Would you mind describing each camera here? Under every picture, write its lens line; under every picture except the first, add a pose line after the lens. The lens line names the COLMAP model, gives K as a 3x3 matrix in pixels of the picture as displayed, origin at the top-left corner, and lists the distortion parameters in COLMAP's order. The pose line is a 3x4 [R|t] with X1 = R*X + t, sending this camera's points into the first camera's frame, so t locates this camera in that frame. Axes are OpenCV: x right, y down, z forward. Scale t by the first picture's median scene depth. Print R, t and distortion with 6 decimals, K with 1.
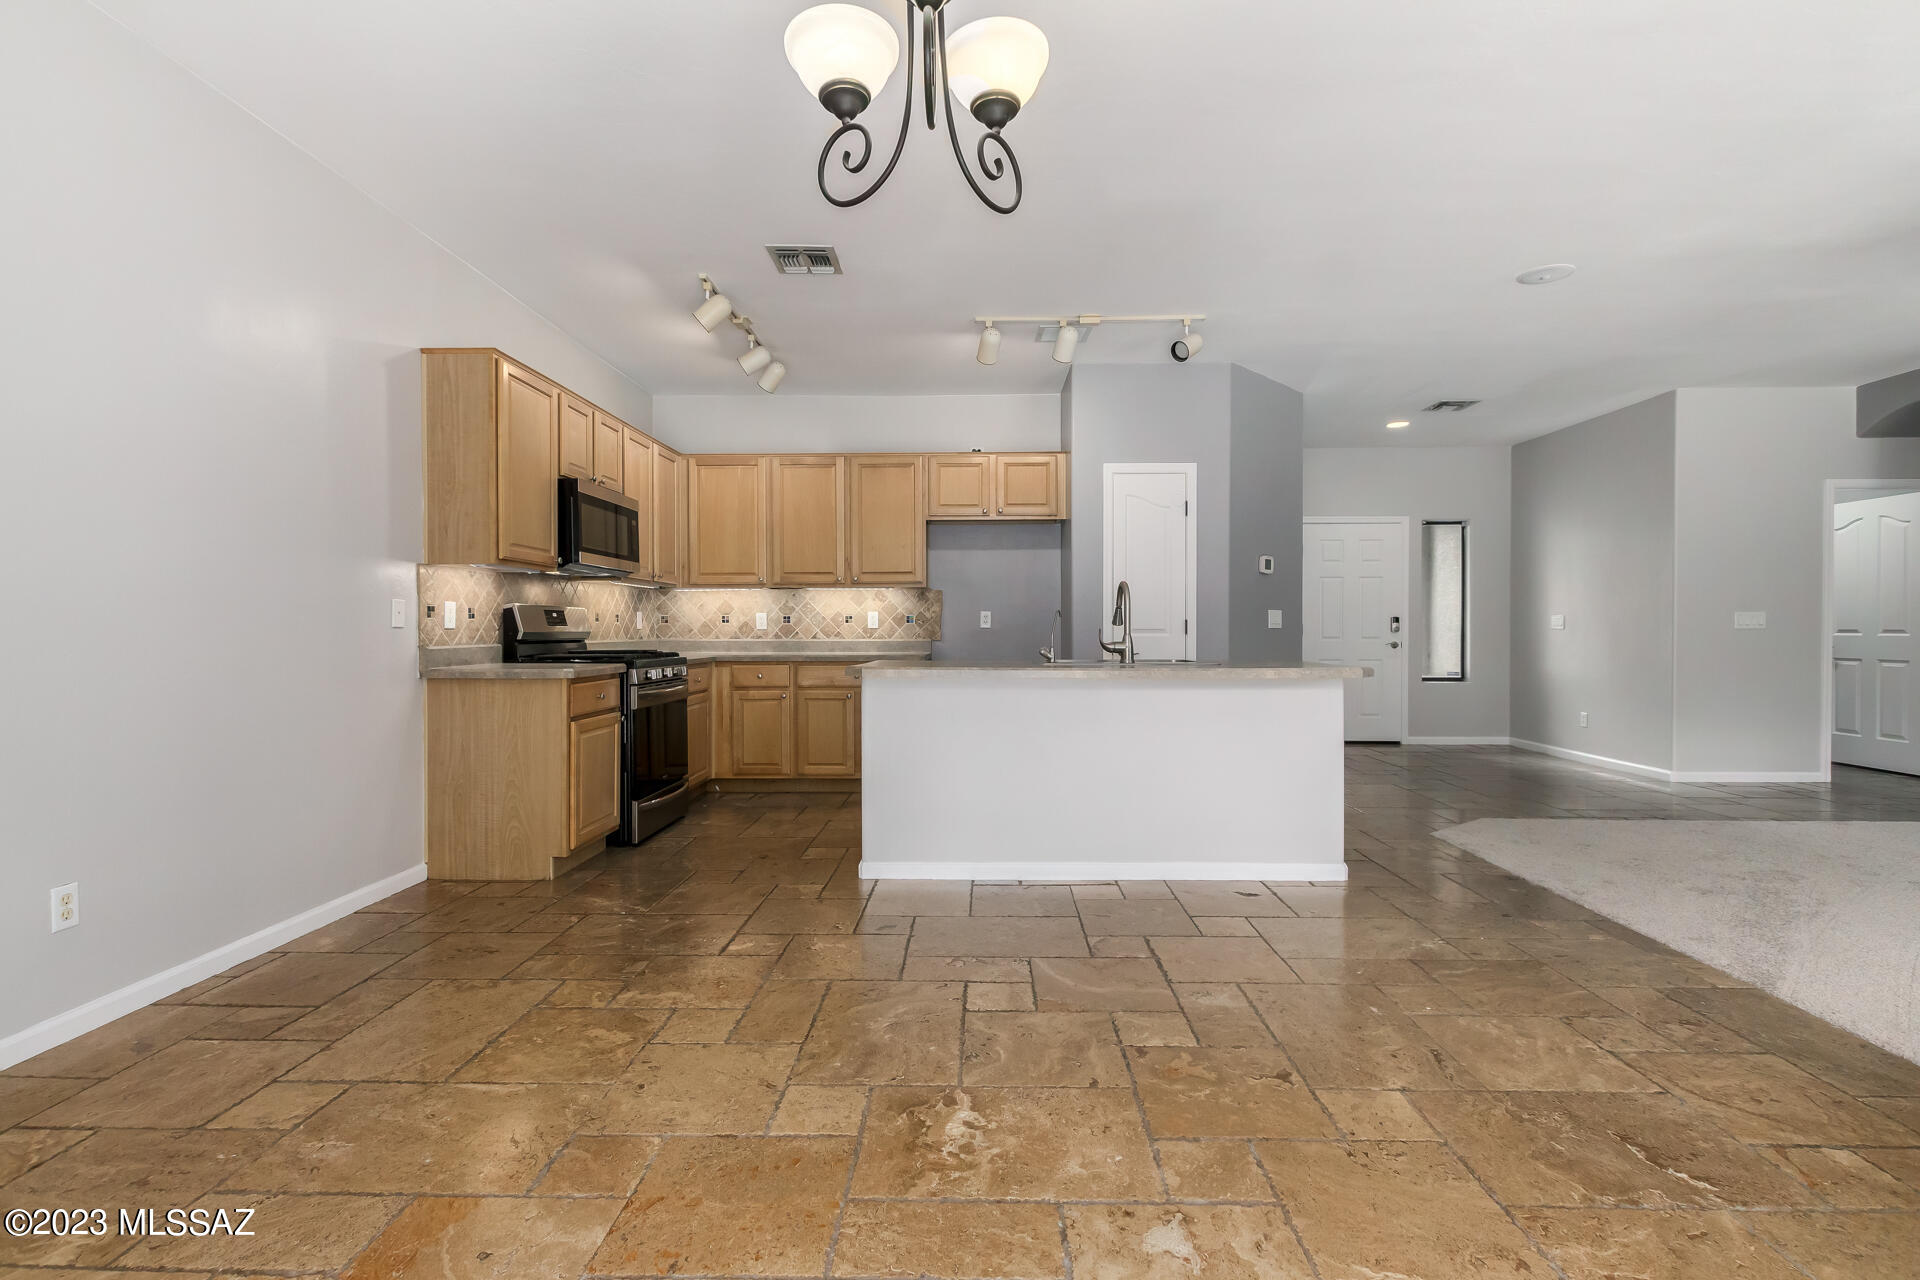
lens RADIAL K [[890.5, 0, 966.2], [0, 890.5, 634.2], [0, 0, 1]] dist [0.017229, -0.008548]
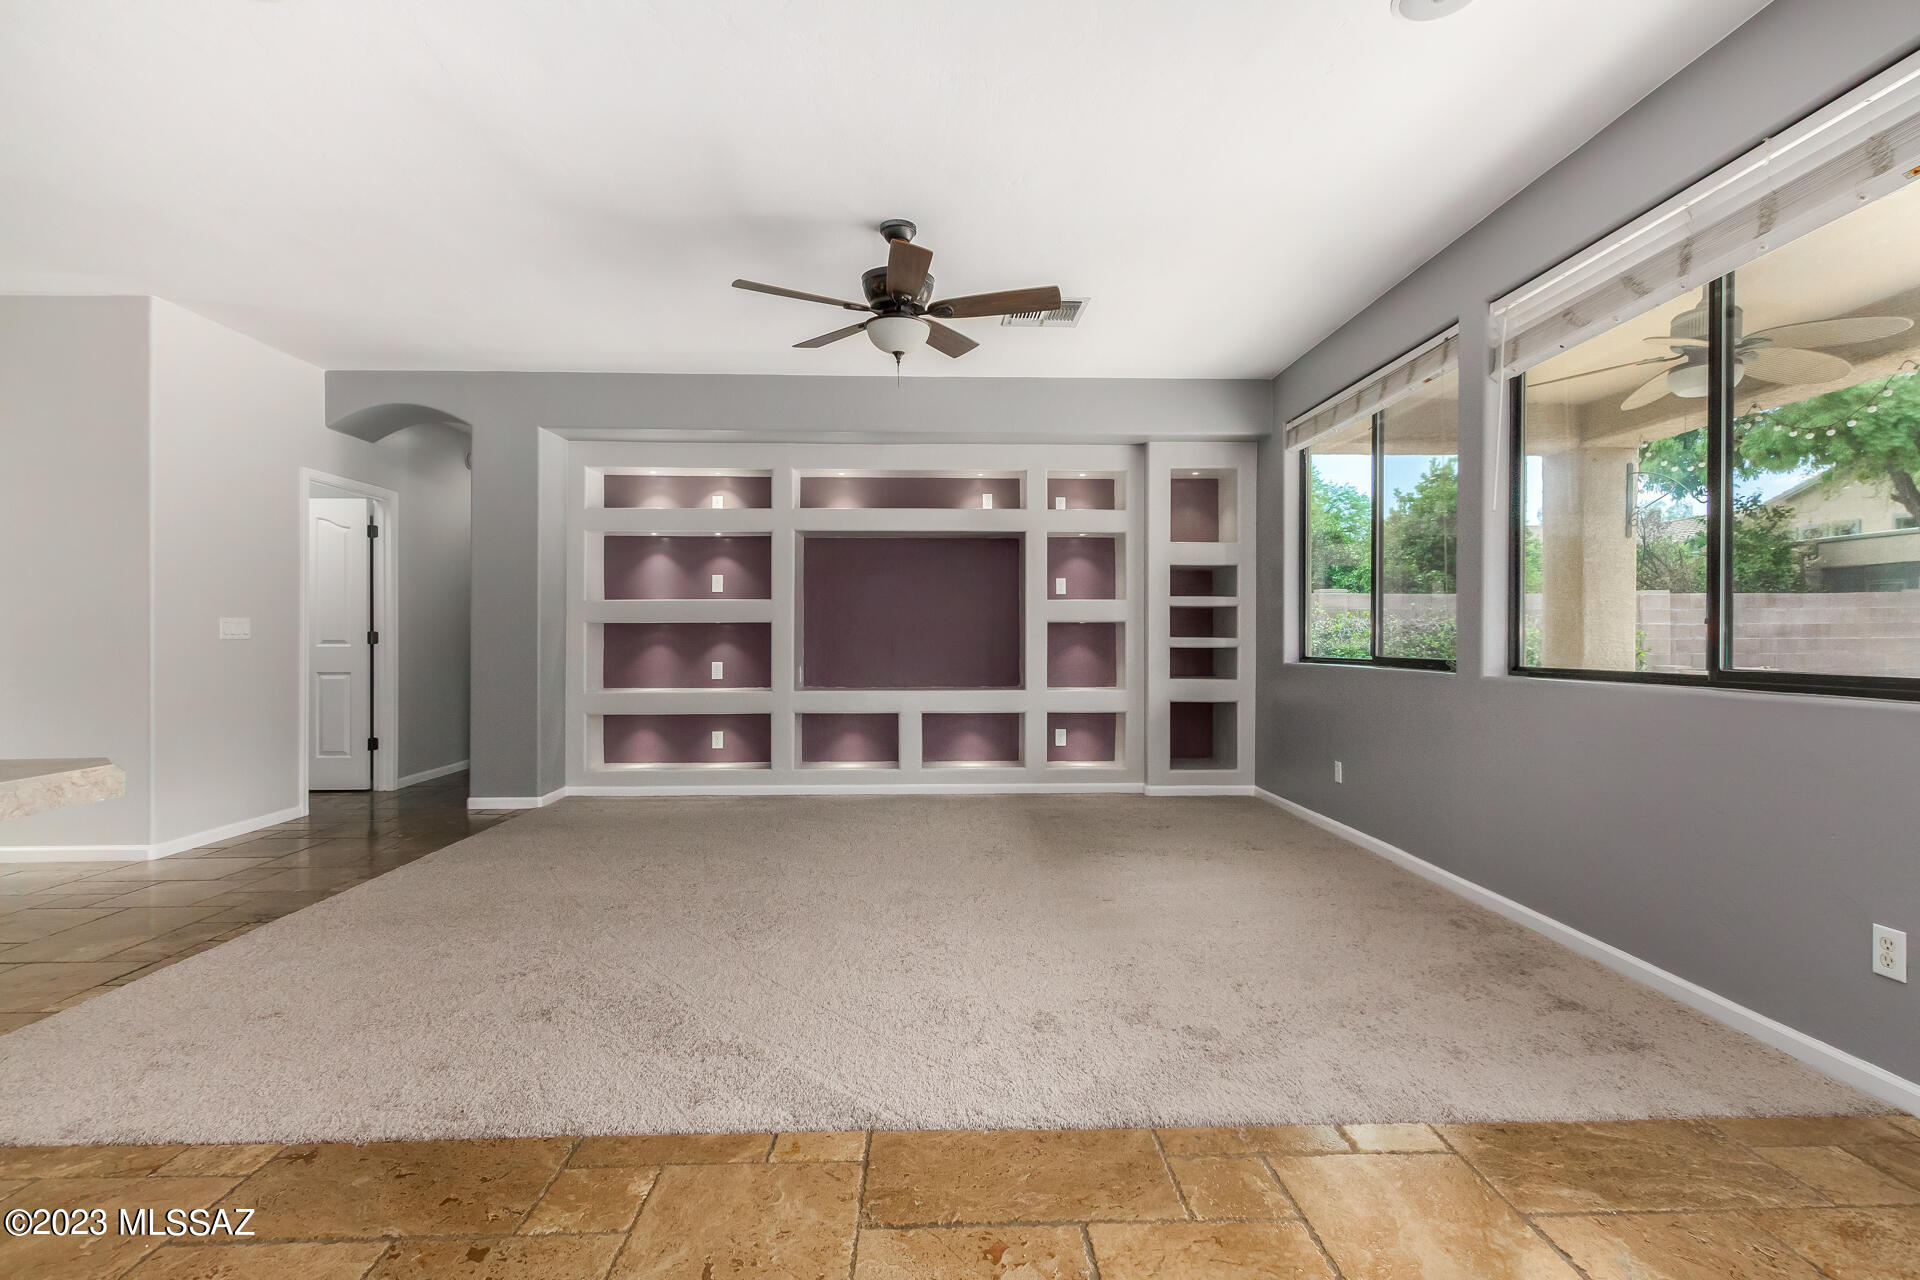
lens RADIAL K [[890.5, 0, 966.2], [0, 890.5, 634.2], [0, 0, 1]] dist [0.017229, -0.008548]
pose [[-0.045251, 0.001879, 0.998974, 0.066052], [0.011736, 0.999930, -0.001349, -0.001881], [-0.998907, 0.011663, -0.045270, 0.402450]]
